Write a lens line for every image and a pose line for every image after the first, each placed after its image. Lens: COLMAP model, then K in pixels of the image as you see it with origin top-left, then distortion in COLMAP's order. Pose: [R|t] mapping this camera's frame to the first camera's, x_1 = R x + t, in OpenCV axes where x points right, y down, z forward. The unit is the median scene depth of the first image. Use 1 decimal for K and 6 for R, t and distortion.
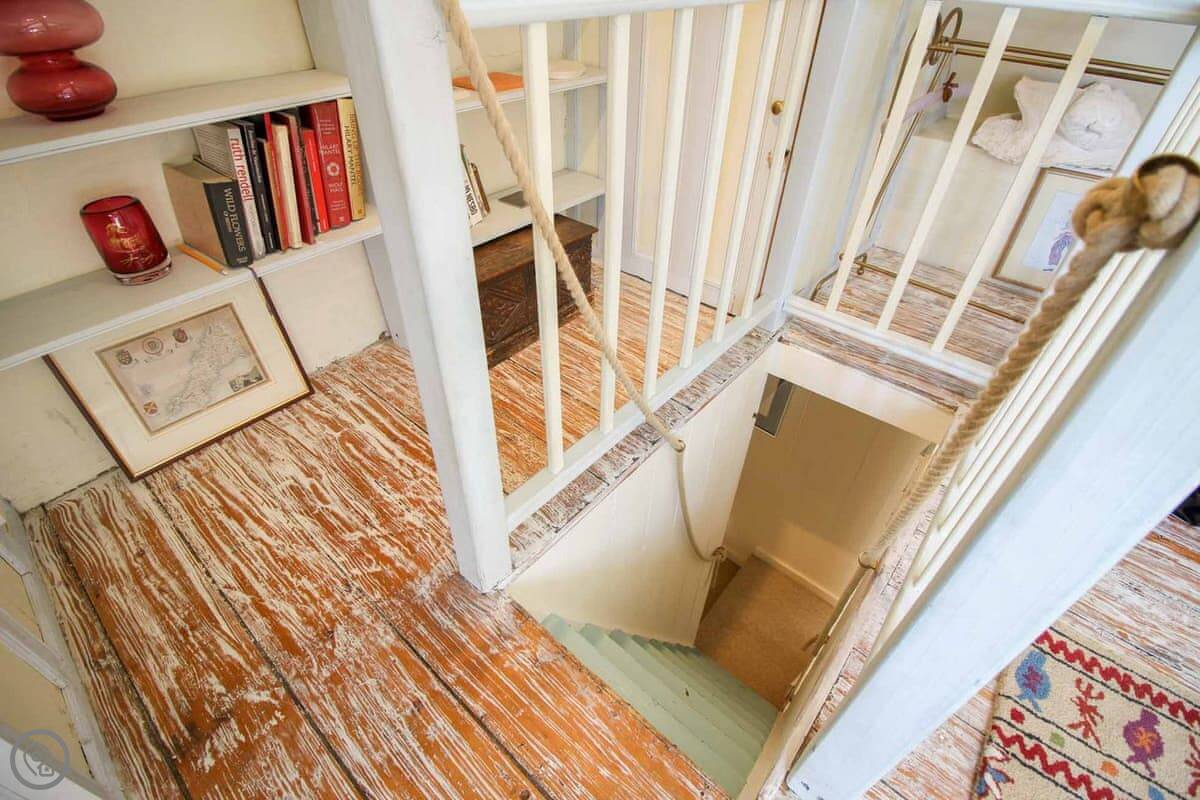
lens RADIAL K [[557.3, 0, 599.6], [0, 557.3, 383.2], [0, 0, 1]] dist [-0.001198, -0.011157]
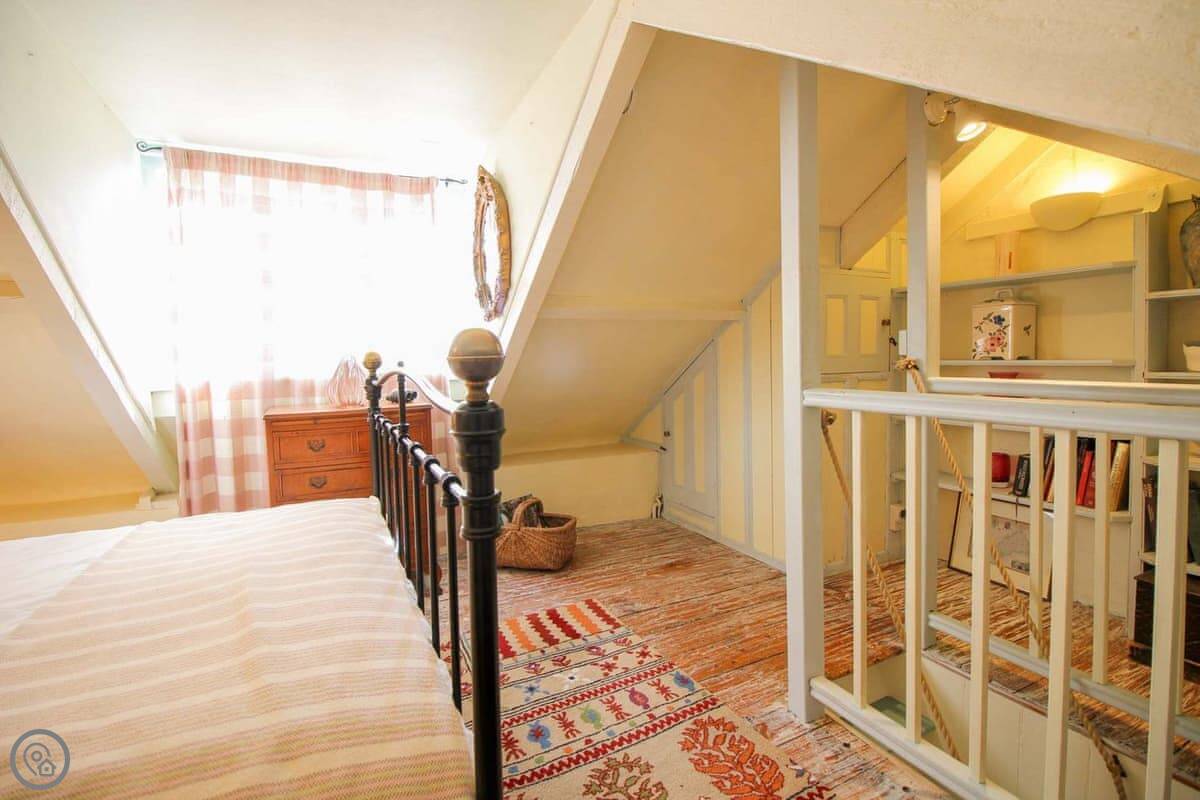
lens RADIAL K [[557.3, 0, 599.6], [0, 557.3, 383.2], [0, 0, 1]] dist [-0.001198, -0.011157]
pose [[-0.403521, 0.027445, -0.914559, 2.214164], [-0.569359, 0.774918, 0.274467, -0.262878], [0.716241, 0.631466, -0.297070, 0.307024]]
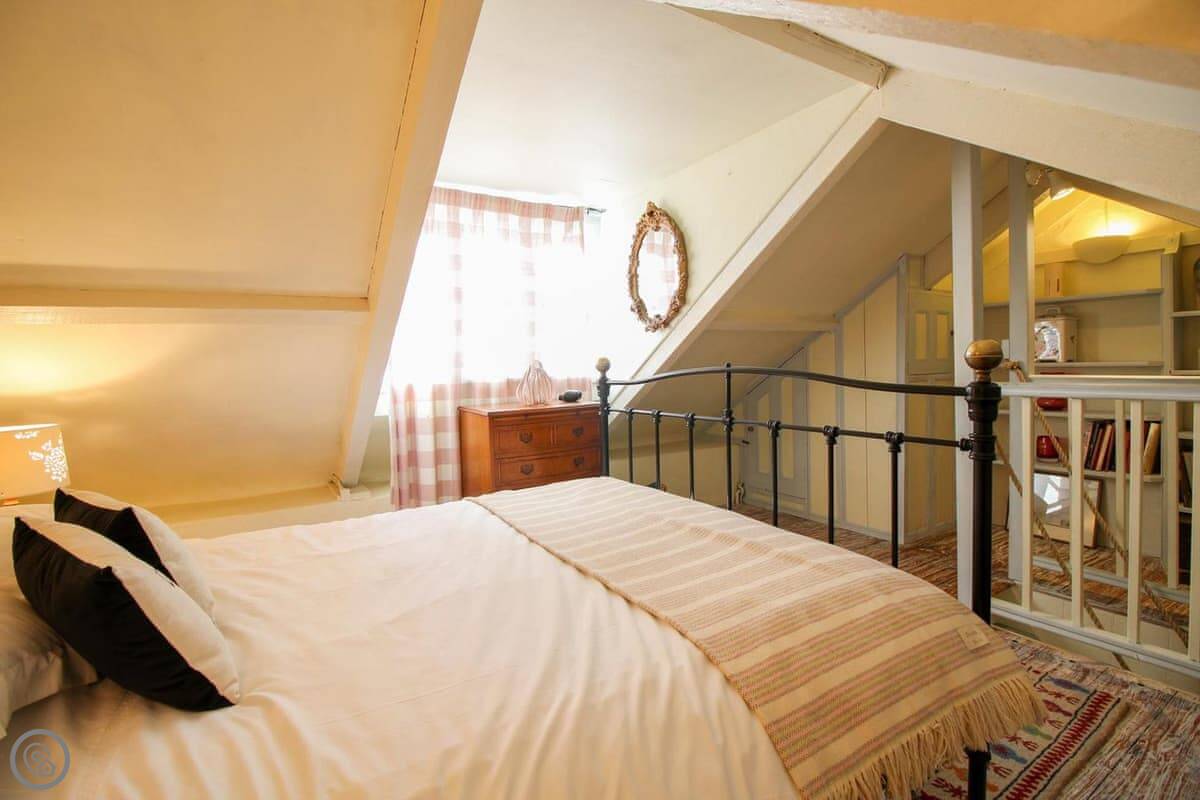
lens RADIAL K [[557.3, 0, 599.6], [0, 557.3, 383.2], [0, 0, 1]] dist [-0.001198, -0.011157]
pose [[-0.313894, 0.016138, -0.949321, 3.081916], [-0.585542, 0.783785, 0.206934, 0.293539], [0.747403, 0.620822, -0.236576, -0.351764]]
